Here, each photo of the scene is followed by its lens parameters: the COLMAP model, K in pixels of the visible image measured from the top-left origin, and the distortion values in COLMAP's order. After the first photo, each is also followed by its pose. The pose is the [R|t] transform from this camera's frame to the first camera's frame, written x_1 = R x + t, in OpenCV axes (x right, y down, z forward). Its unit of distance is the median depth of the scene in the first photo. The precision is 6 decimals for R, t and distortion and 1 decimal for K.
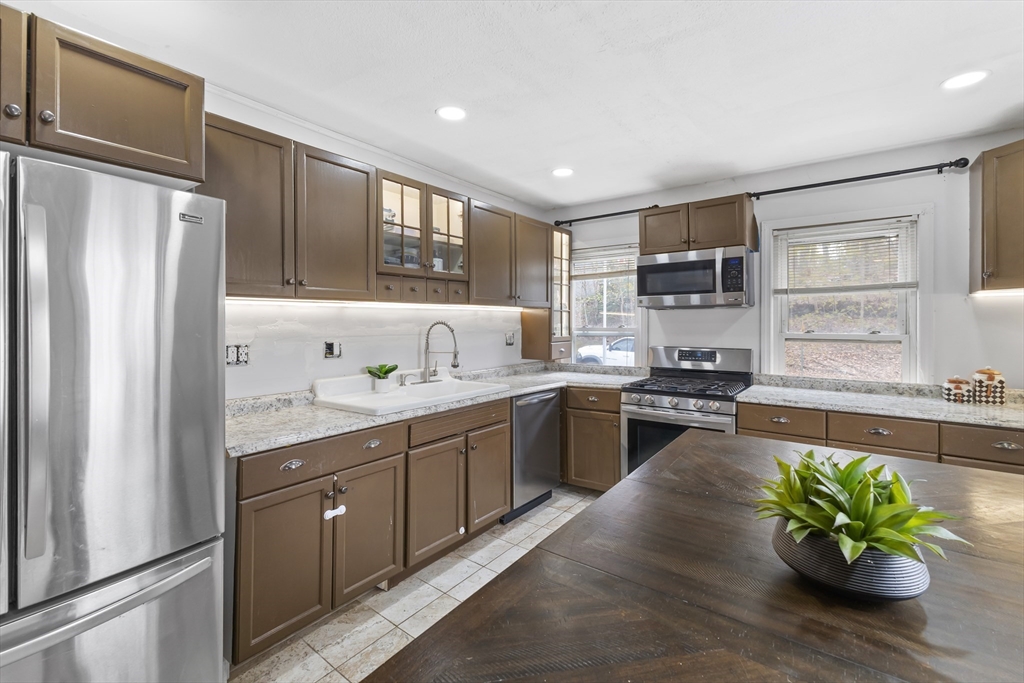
lens RADIAL K [[444.7, 0, 512.4], [0, 444.7, 324.7], [0, 0, 1]] dist [0.000847, 0.000022]
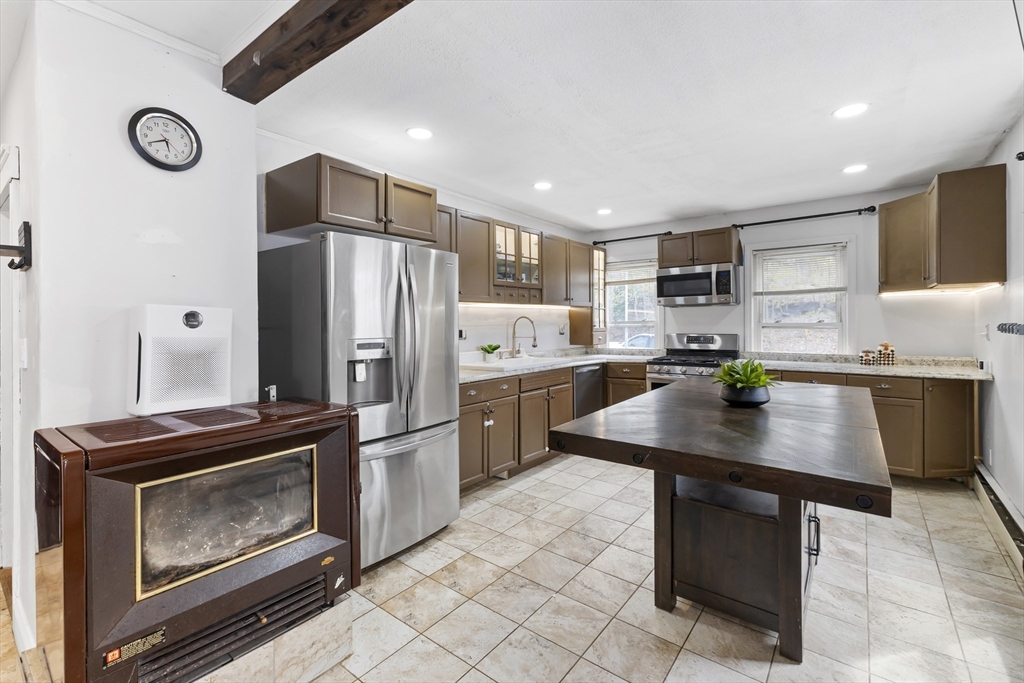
lens RADIAL K [[453.3, 0, 512.0], [0, 453.3, 325.8], [0, 0, 1]] dist [0.000291, 0.000128]
pose [[0.999794, -0.007350, -0.018930, -0.168258], [0.007369, 0.999972, 0.000946, 0.022253], [0.018923, -0.001085, 0.999820, -0.492476]]
